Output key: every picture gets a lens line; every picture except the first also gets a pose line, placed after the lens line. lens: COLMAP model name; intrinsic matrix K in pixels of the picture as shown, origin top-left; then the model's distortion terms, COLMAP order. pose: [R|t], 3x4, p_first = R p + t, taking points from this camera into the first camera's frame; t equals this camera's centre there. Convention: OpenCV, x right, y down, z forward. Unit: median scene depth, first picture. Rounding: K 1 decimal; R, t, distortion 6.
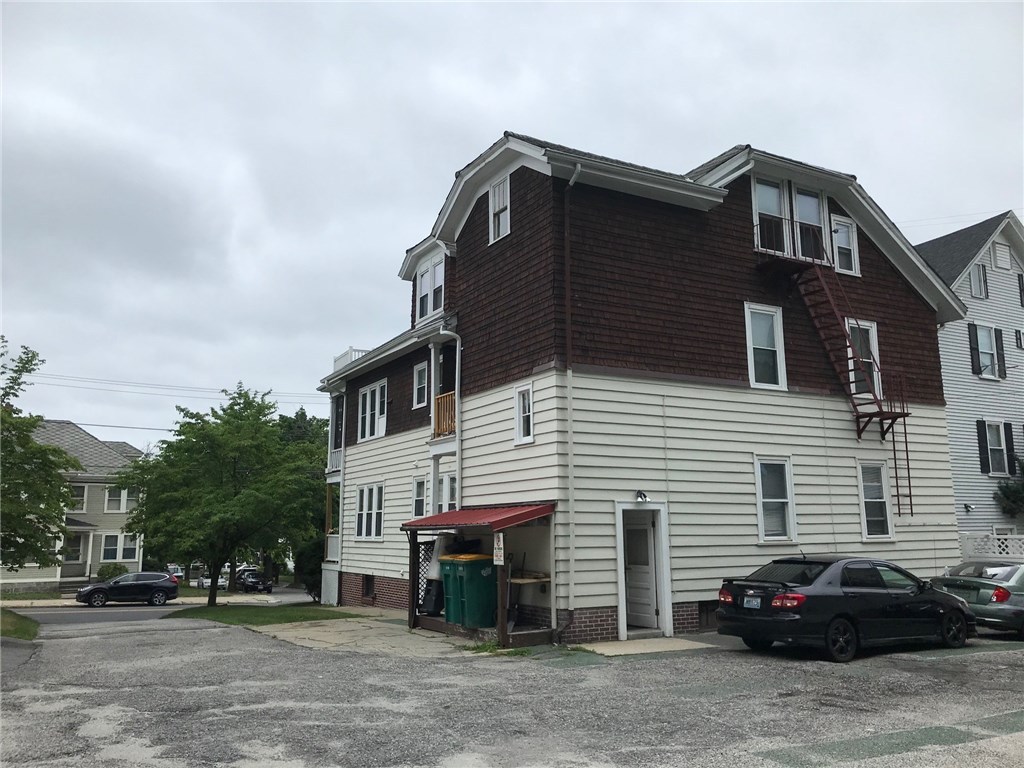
lens RADIAL K [[847.3, 0, 512.0], [0, 847.3, 384.0], [0, 0, 1]] dist [0.077622, -0.198461]
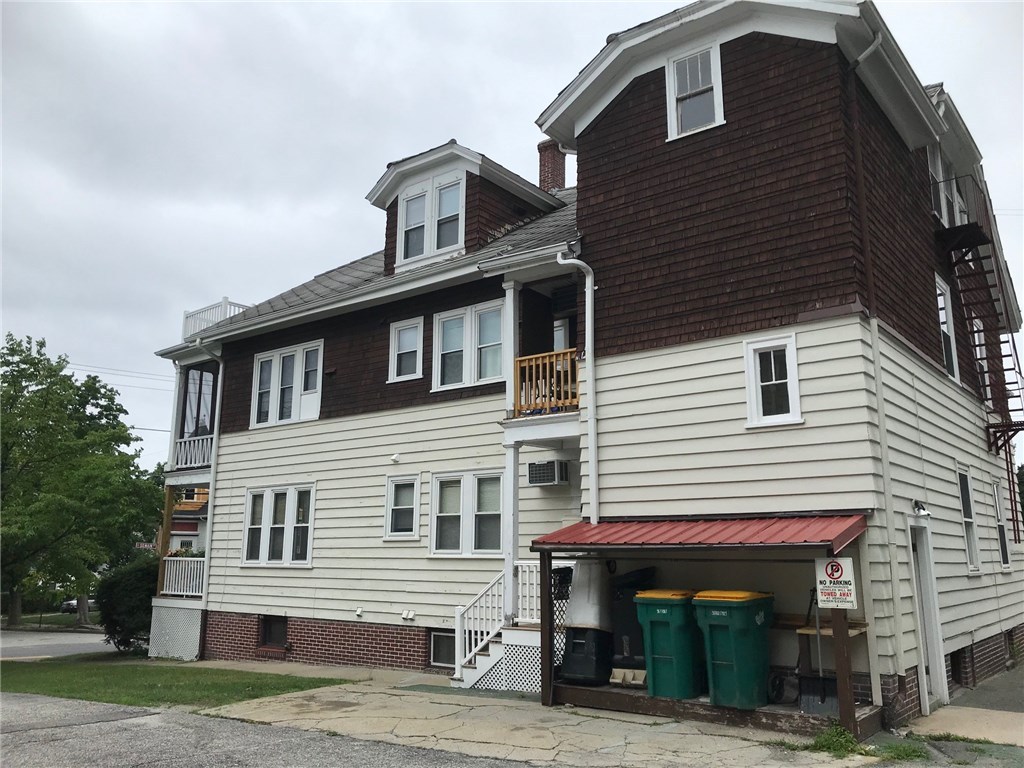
lens RADIAL K [[847.3, 0, 512.0], [0, 847.3, 384.0], [0, 0, 1]] dist [0.077622, -0.198461]
pose [[0.926181, 0.088609, 0.366521, -0.290190], [-0.076769, 0.995951, -0.046786, 0.058121], [-0.369182, 0.015195, 0.929233, 0.303961]]
